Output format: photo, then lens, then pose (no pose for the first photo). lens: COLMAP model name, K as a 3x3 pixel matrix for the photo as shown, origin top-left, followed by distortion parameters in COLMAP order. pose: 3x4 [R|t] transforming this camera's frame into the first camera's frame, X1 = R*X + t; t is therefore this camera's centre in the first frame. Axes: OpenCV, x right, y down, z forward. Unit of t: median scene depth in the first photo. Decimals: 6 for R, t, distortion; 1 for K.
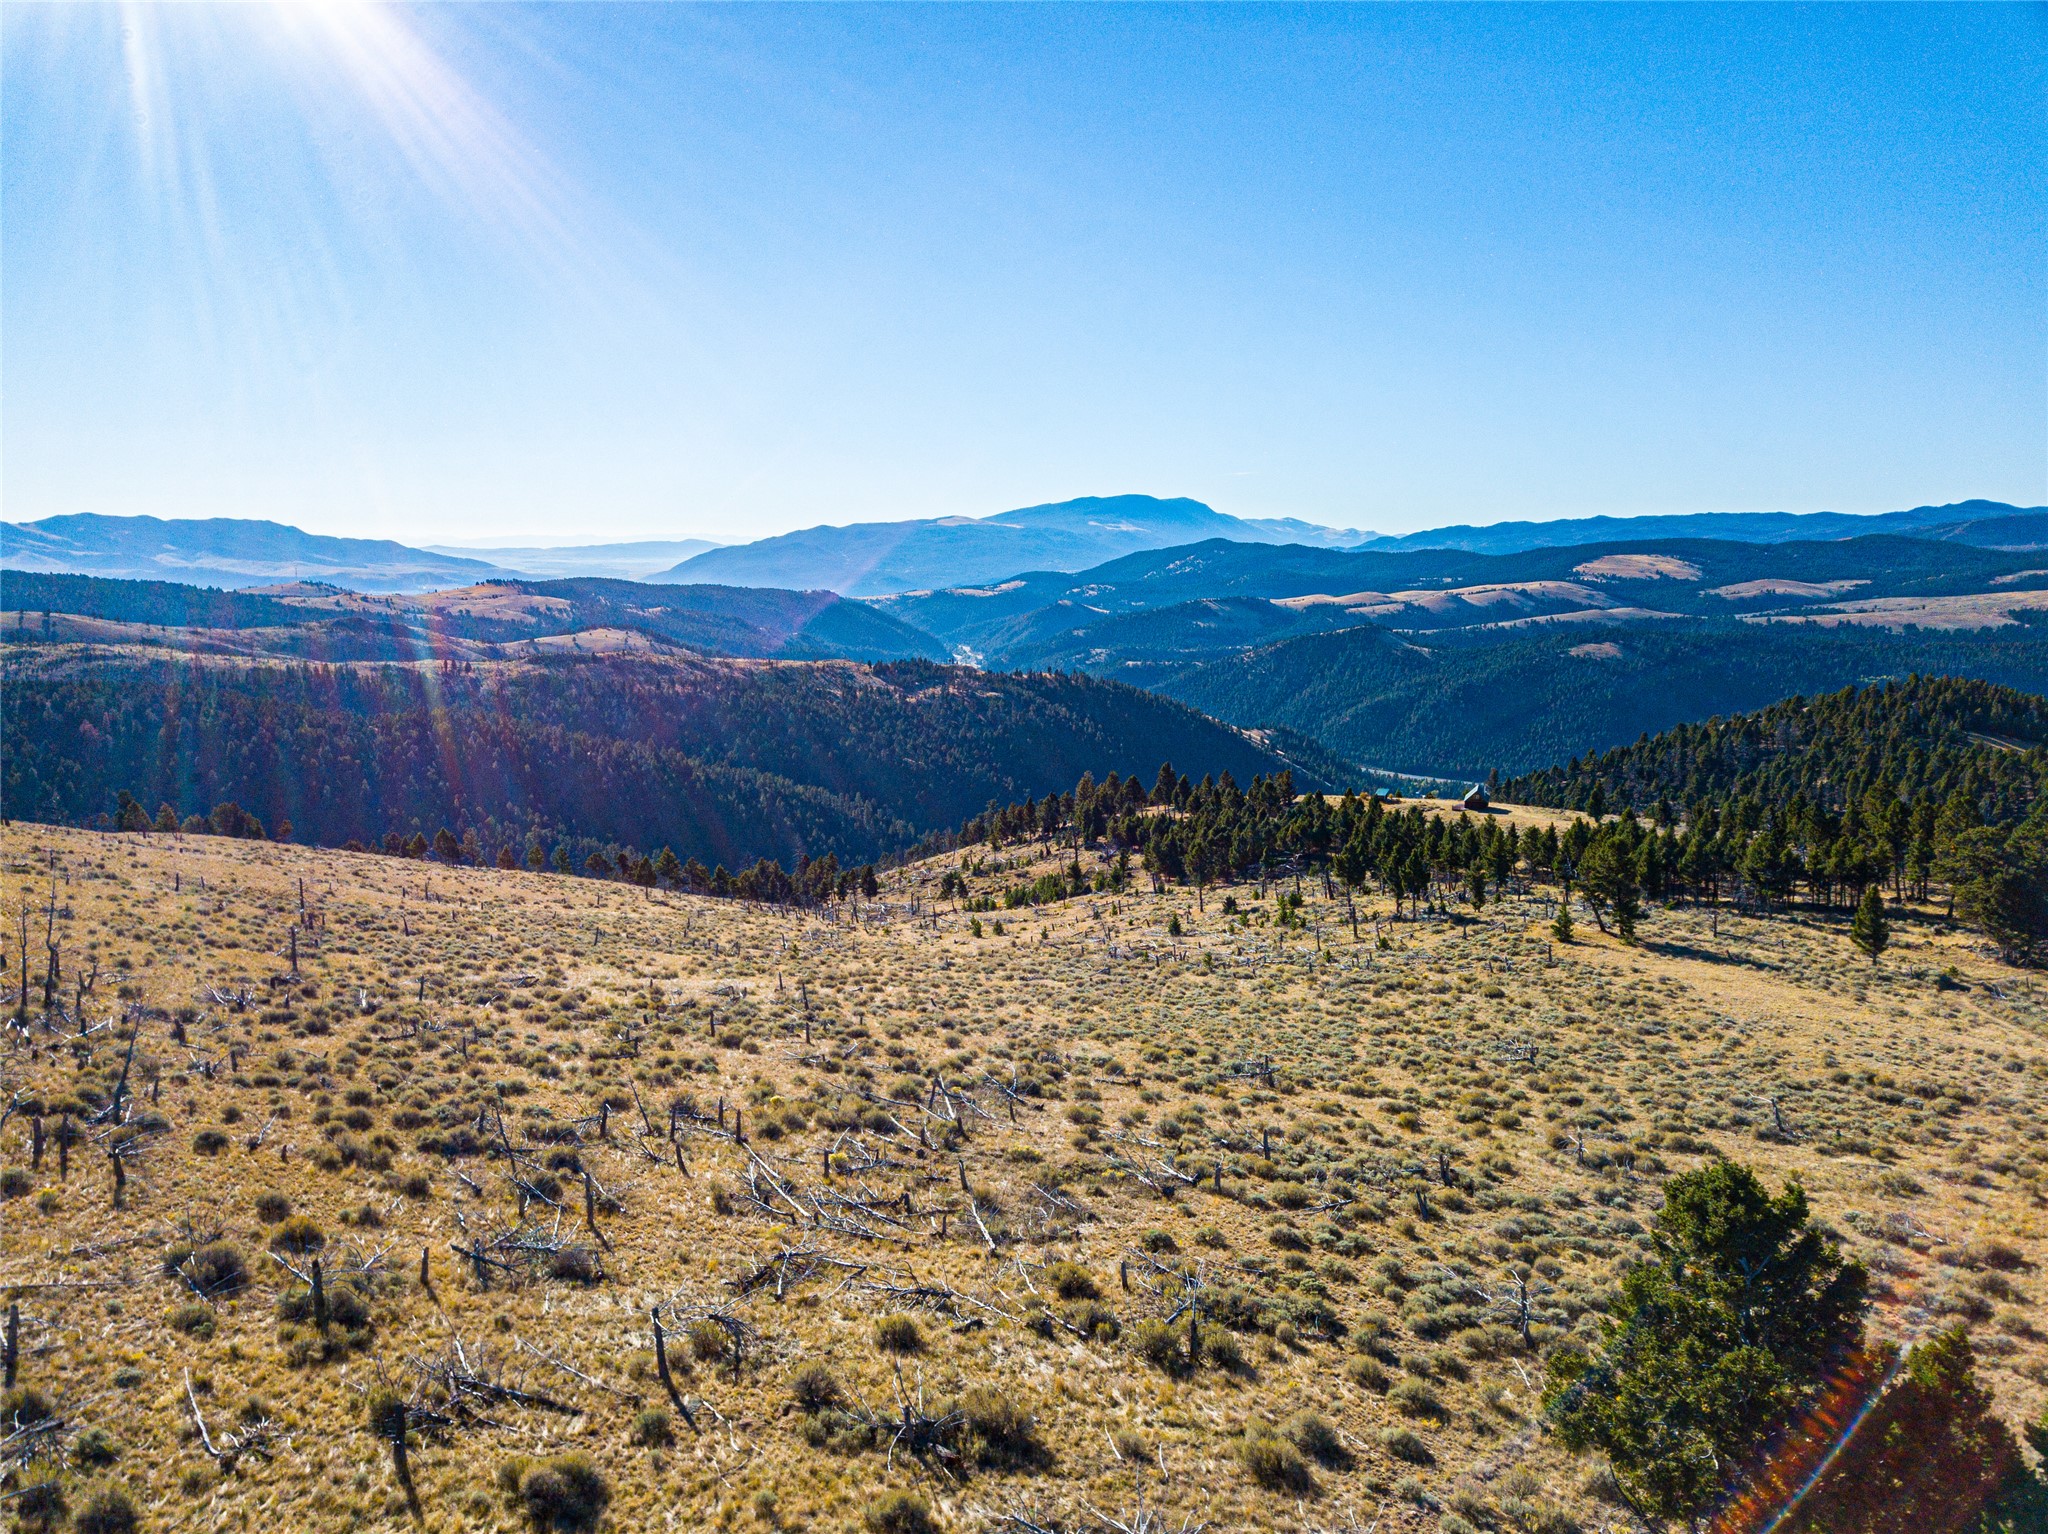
lens RADIAL K [[1566.5, 0, 1000.5], [0, 1566.5, 773.5], [0, 0, 1]] dist [0.012758, -0.004360]
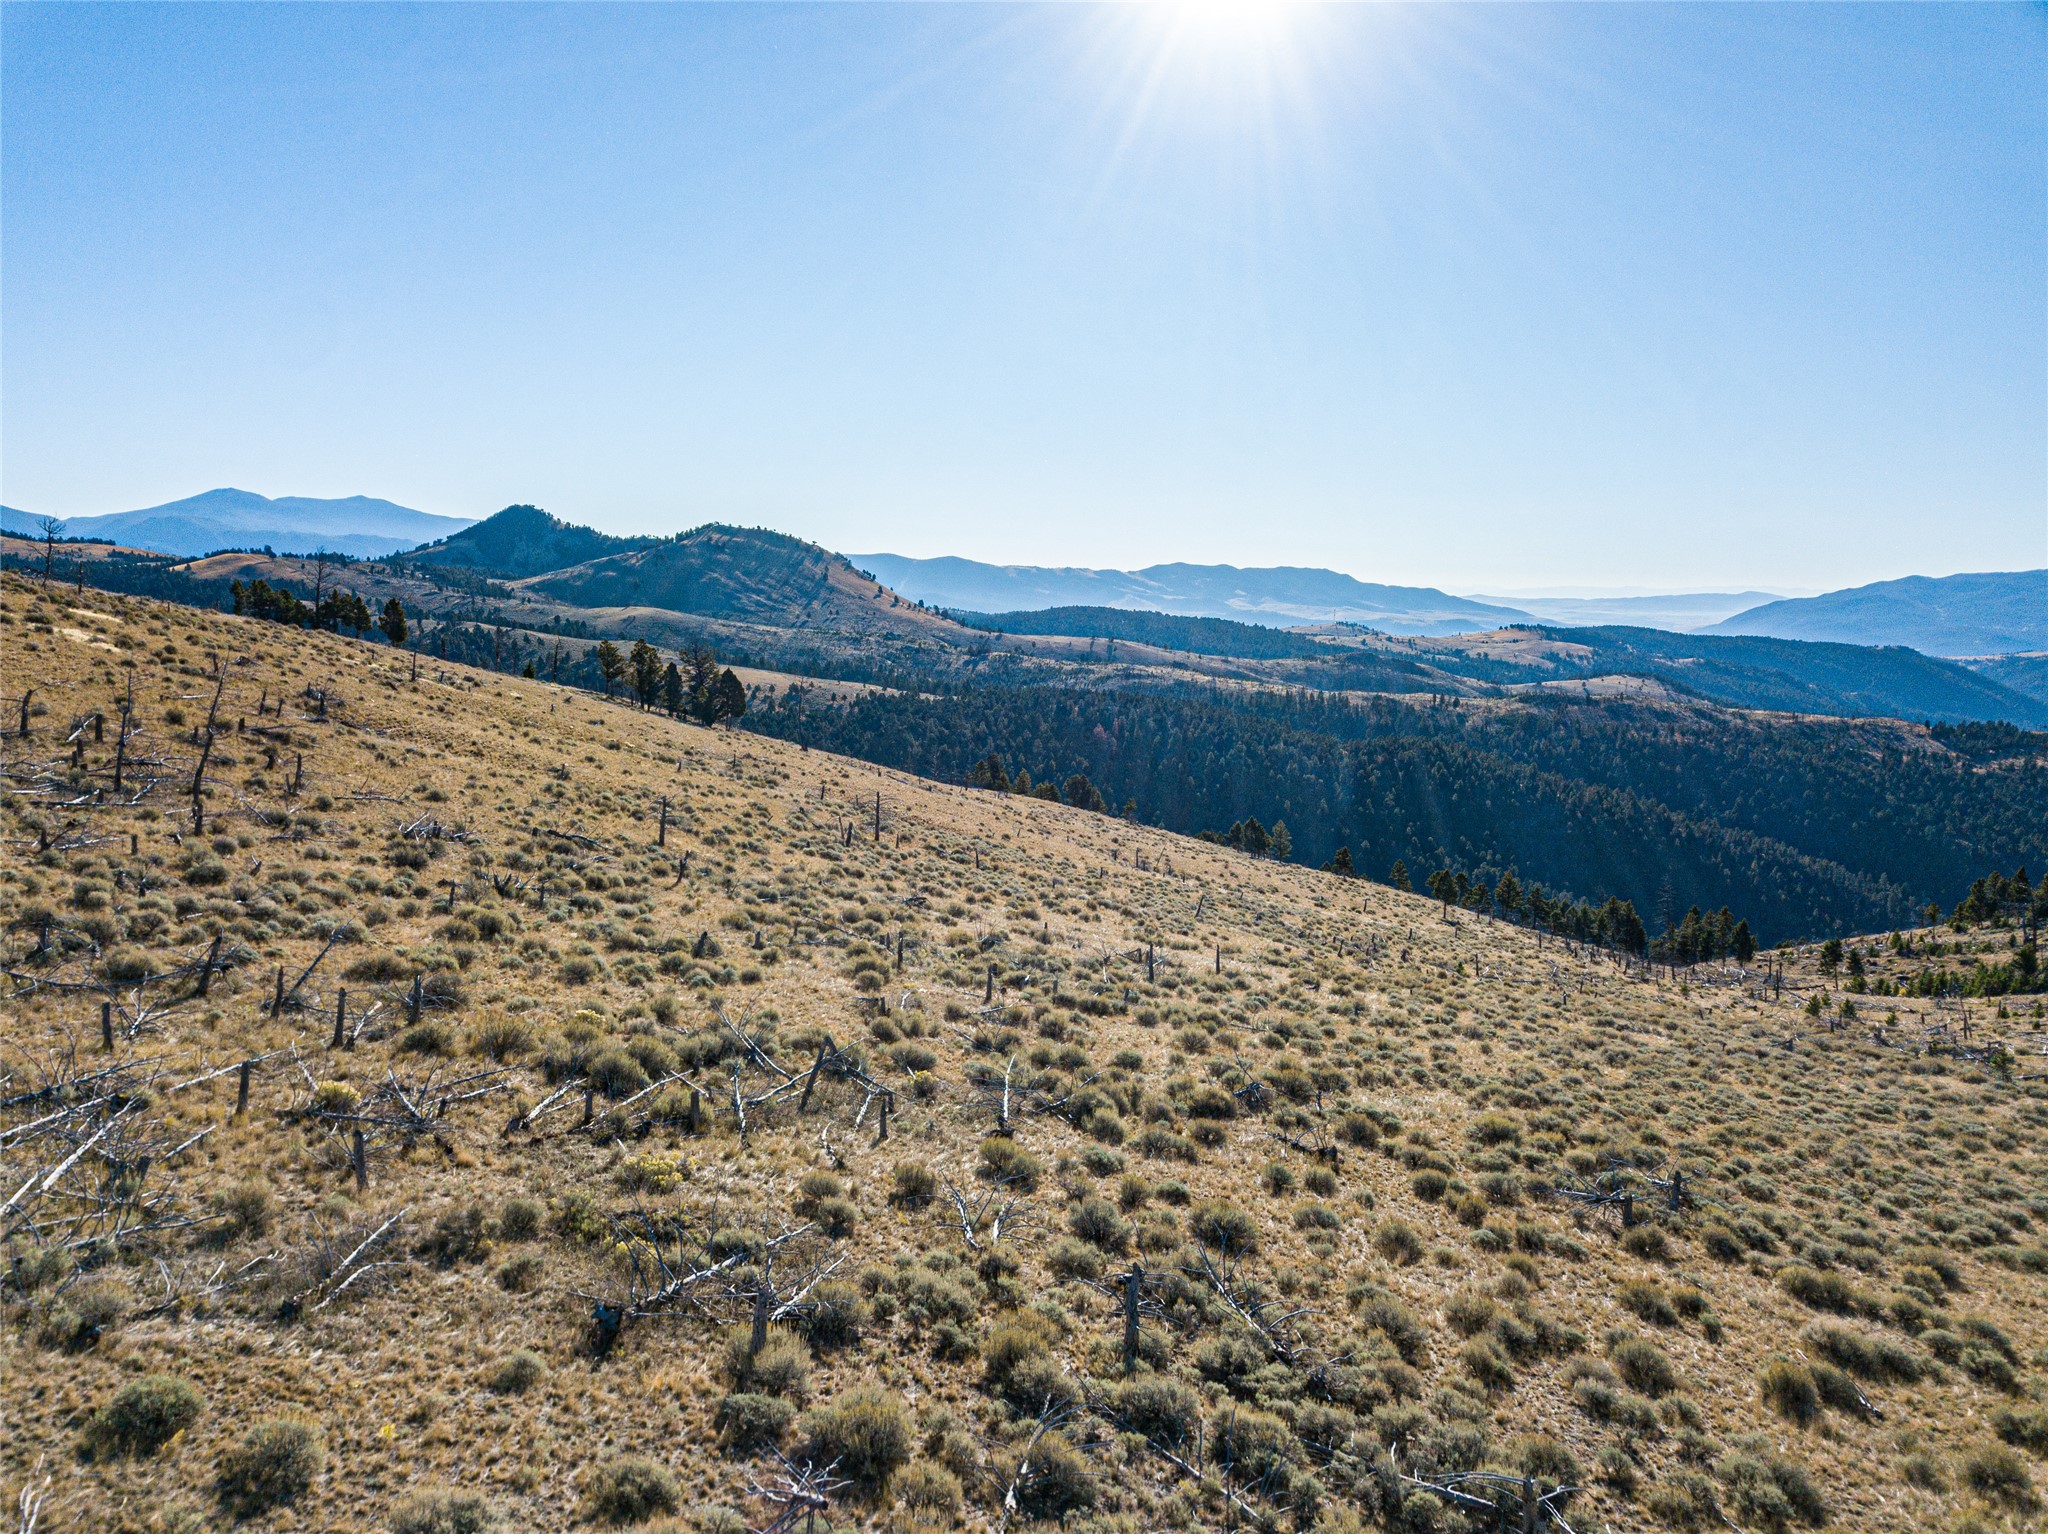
lens RADIAL K [[1565.2, 0, 996.9], [0, 1565.2, 767.4], [0, 0, 1]] dist [0.019558, -0.018268]
pose [[0.802534, 0.078660, -0.591398, 0.028330], [-0.099632, 0.995020, -0.002858, 0.008280], [0.588228, 0.061216, 0.806375, 0.049605]]
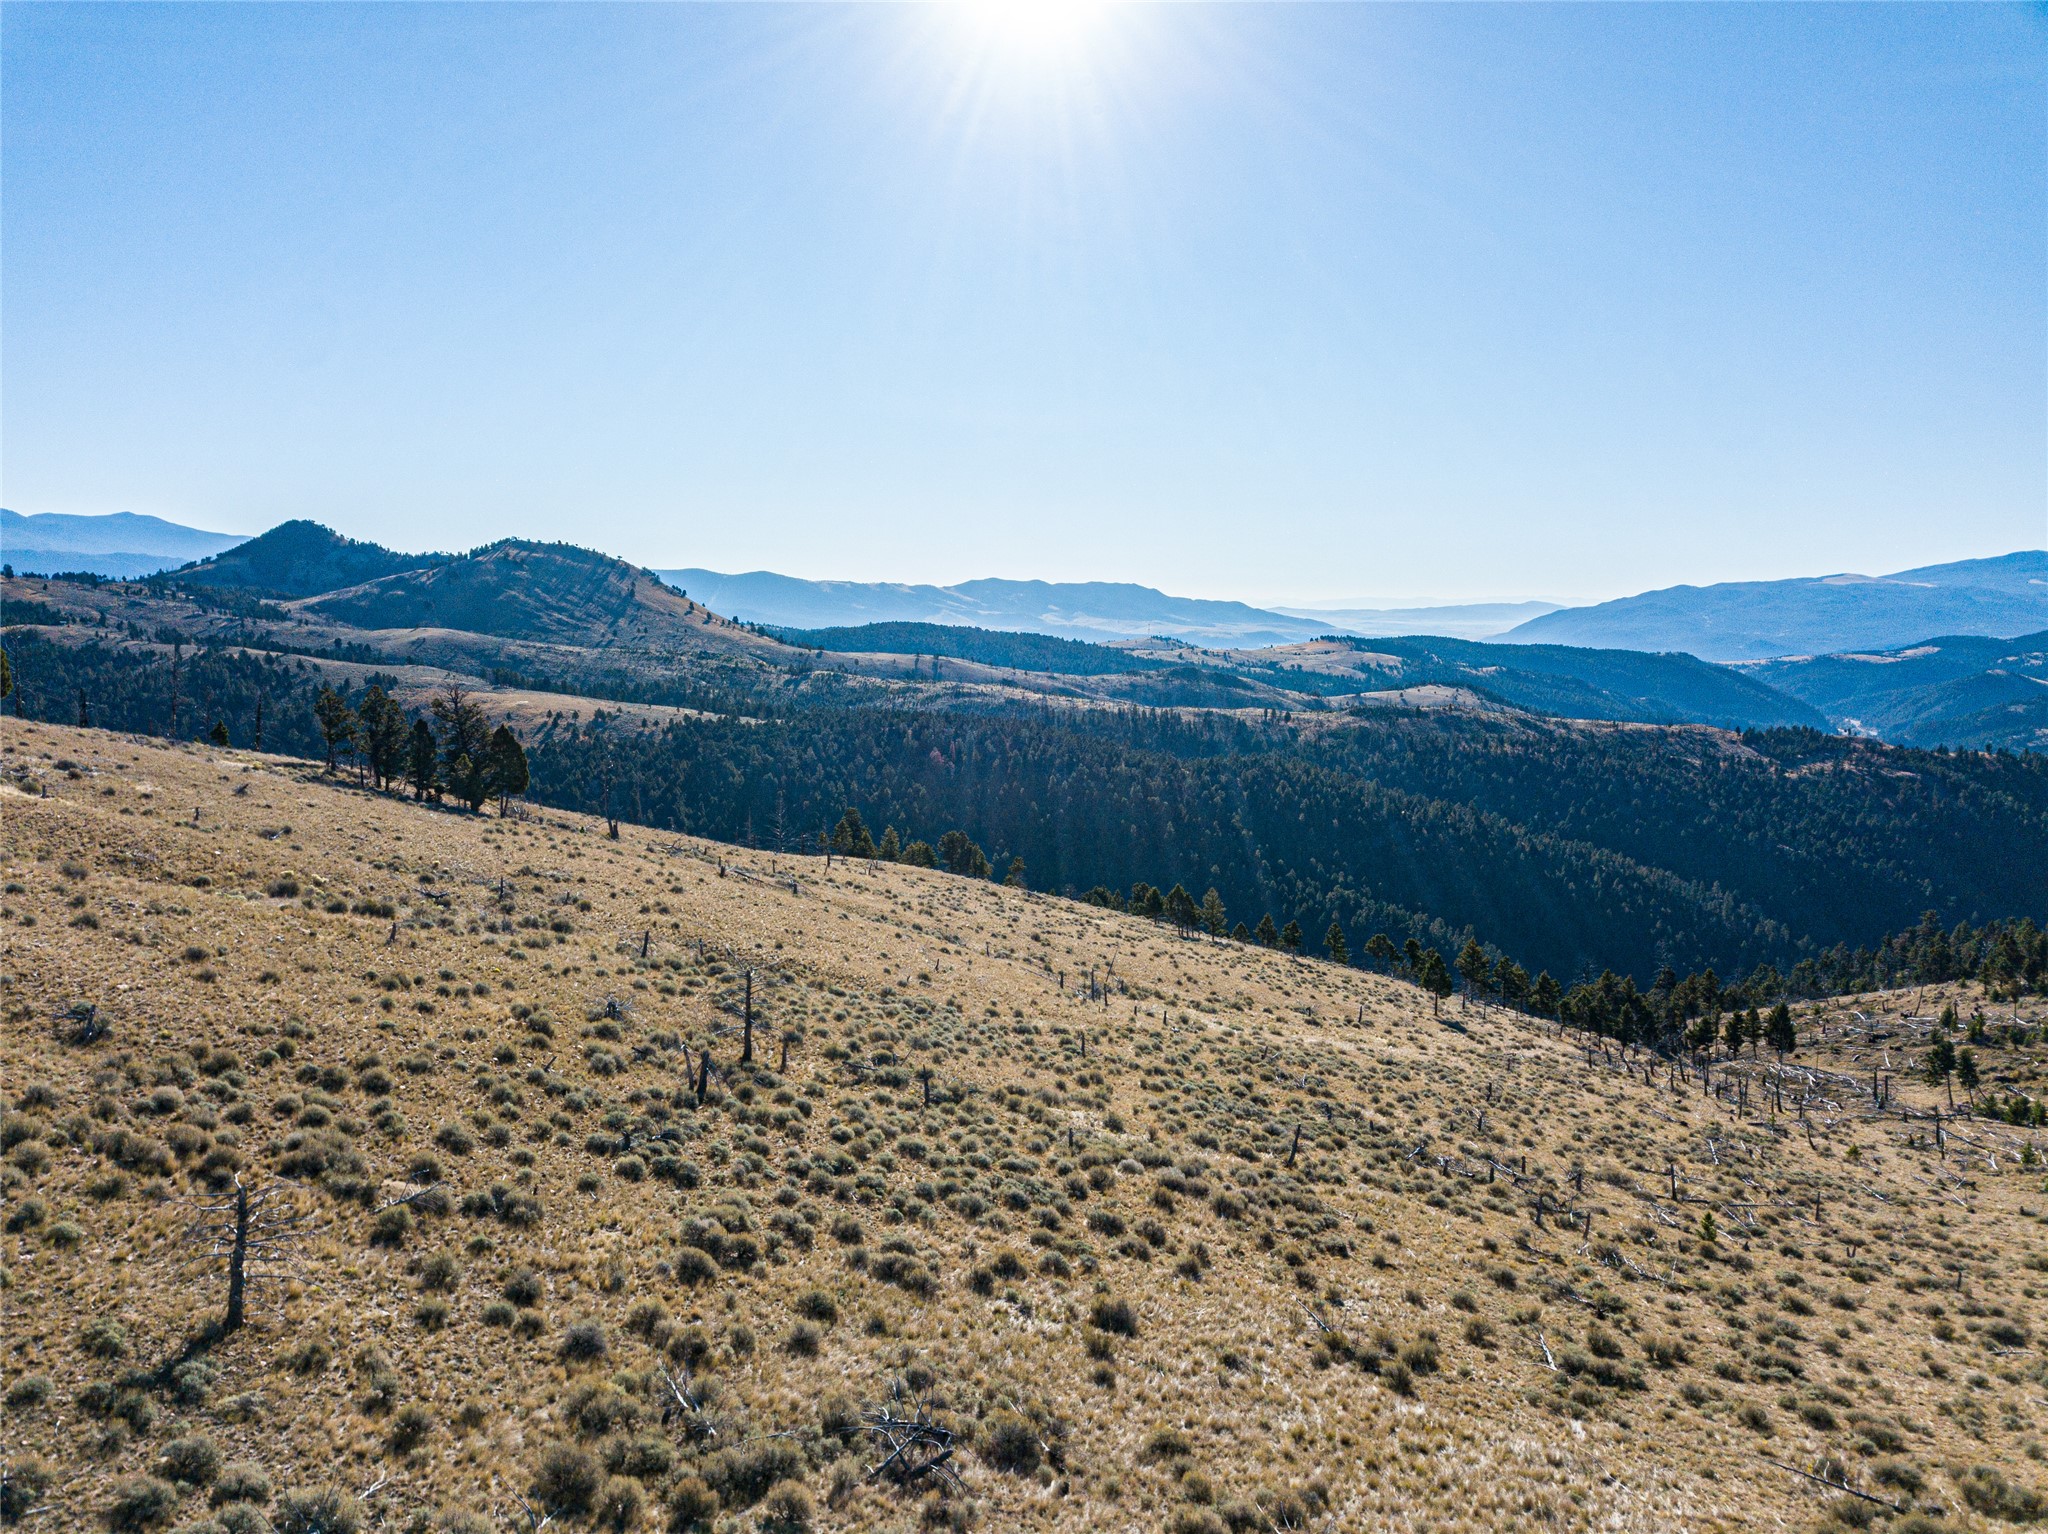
lens RADIAL K [[1558.6, 0, 994.9], [0, 1558.6, 780.6], [0, 0, 1]] dist [0.047080, -0.081068]
pose [[0.866950, 0.059735, -0.494803, -0.019259], [-0.076823, 0.996943, -0.014247, 0.000543], [0.492440, 0.050364, 0.868888, 0.099010]]
